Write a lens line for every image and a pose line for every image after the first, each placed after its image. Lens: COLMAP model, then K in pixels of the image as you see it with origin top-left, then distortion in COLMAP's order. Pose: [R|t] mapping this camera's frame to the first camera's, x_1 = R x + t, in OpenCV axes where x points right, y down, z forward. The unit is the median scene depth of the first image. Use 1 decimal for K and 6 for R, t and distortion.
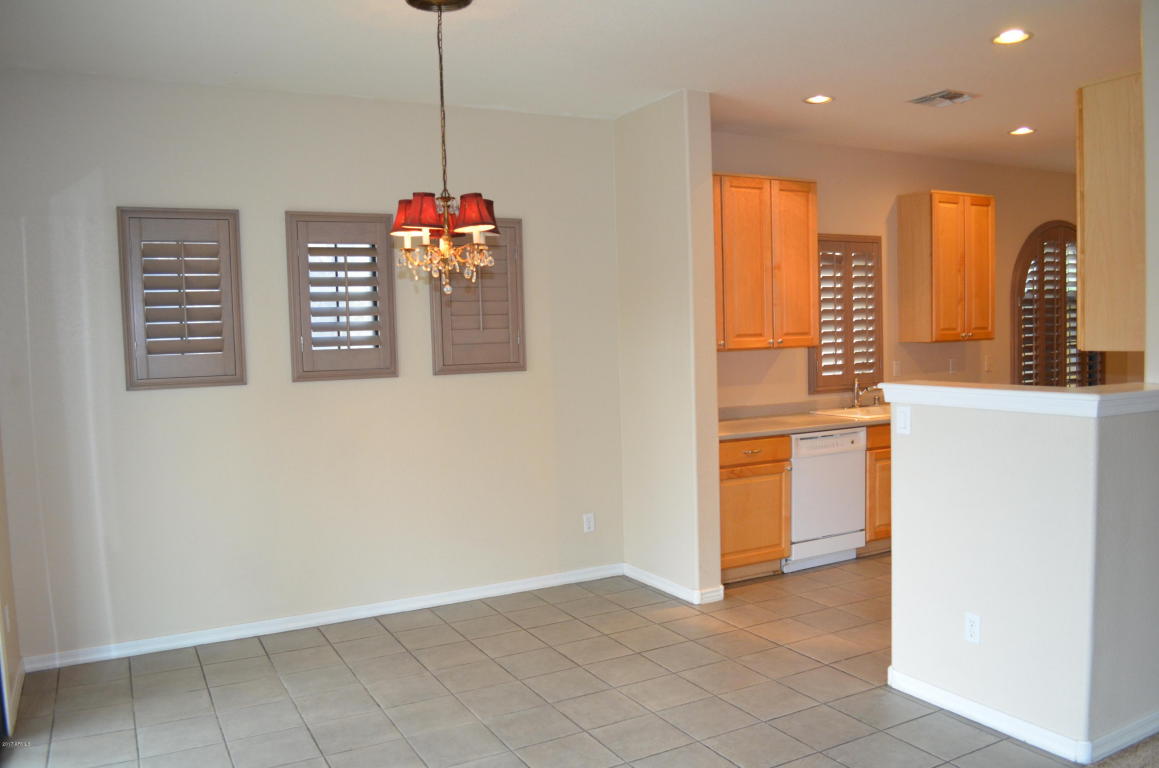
lens RADIAL K [[914.0, 0, 583.0], [0, 914.0, 400.1], [0, 0, 1]] dist [-0.079462, 0.008247]
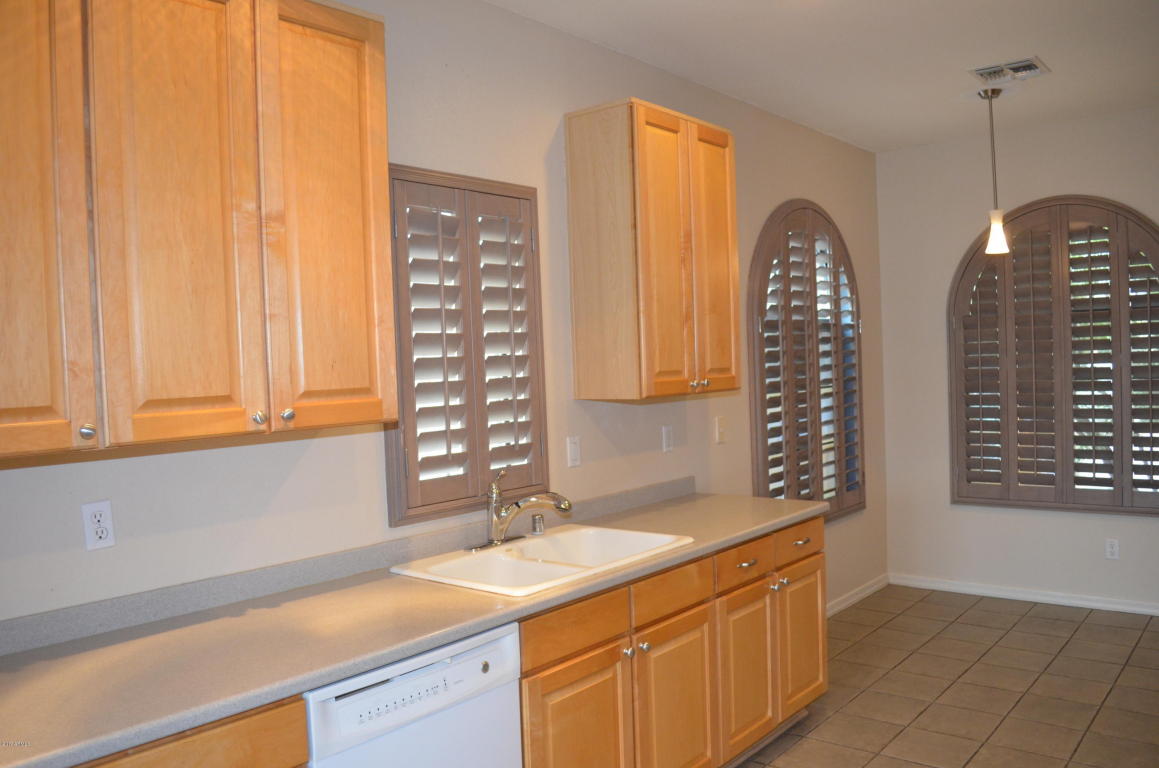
lens RADIAL K [[914.0, 0, 583.0], [0, 914.0, 400.1], [0, 0, 1]] dist [-0.079462, 0.008247]
pose [[0.931188, -0.021113, 0.363928, 0.218350], [0.037475, 0.998577, -0.037955, -0.058072], [-0.362609, 0.048982, 0.930653, 0.684110]]
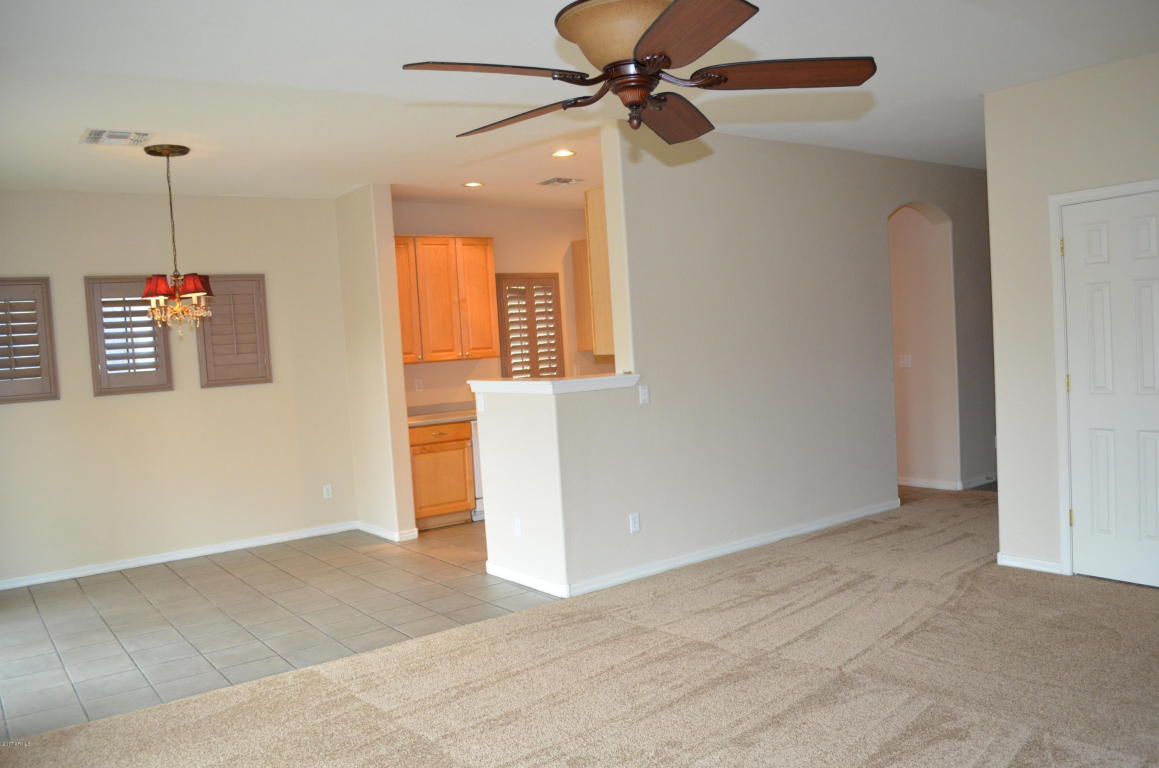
lens RADIAL K [[914.0, 0, 583.0], [0, 914.0, 400.1], [0, 0, 1]] dist [-0.079462, 0.008247]
pose [[0.989295, -0.040654, 0.140154, 0.216866], [0.042488, 0.999046, -0.010113, 0.029218], [-0.139609, 0.015960, 0.990078, -0.441122]]
